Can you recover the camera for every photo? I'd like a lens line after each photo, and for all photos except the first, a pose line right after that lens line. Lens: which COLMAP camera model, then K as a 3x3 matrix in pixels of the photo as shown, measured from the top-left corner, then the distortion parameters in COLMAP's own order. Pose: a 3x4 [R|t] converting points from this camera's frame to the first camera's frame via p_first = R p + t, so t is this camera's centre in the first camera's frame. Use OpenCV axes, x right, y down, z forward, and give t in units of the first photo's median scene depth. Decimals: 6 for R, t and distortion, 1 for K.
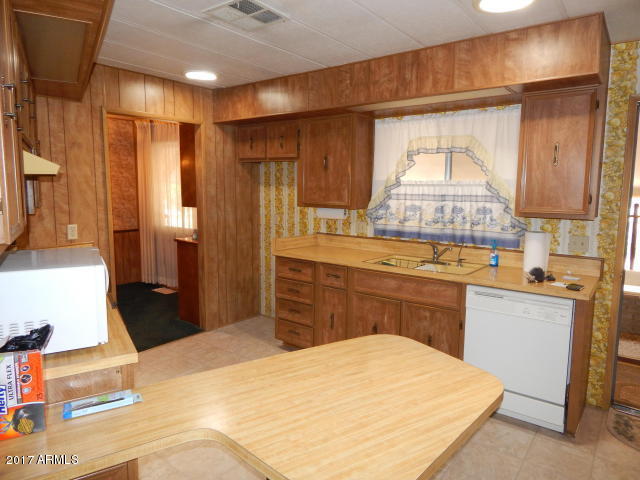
lens RADIAL K [[423.6, 0, 321.0], [0, 423.6, 241.3], [0, 0, 1]] dist [0.000007, 0.001736]
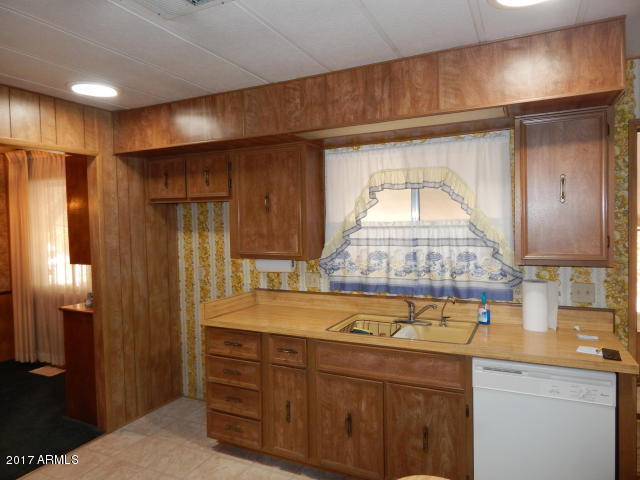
lens RADIAL K [[423.6, 0, 319.1], [0, 423.6, 236.9], [0, 0, 1]] dist [0.000007, 0.001736]
pose [[0.978981, -0.038024, 0.200373, -0.058423], [0.056192, 0.994729, -0.085773, -0.051880], [-0.196056, 0.095229, 0.975958, 0.228656]]
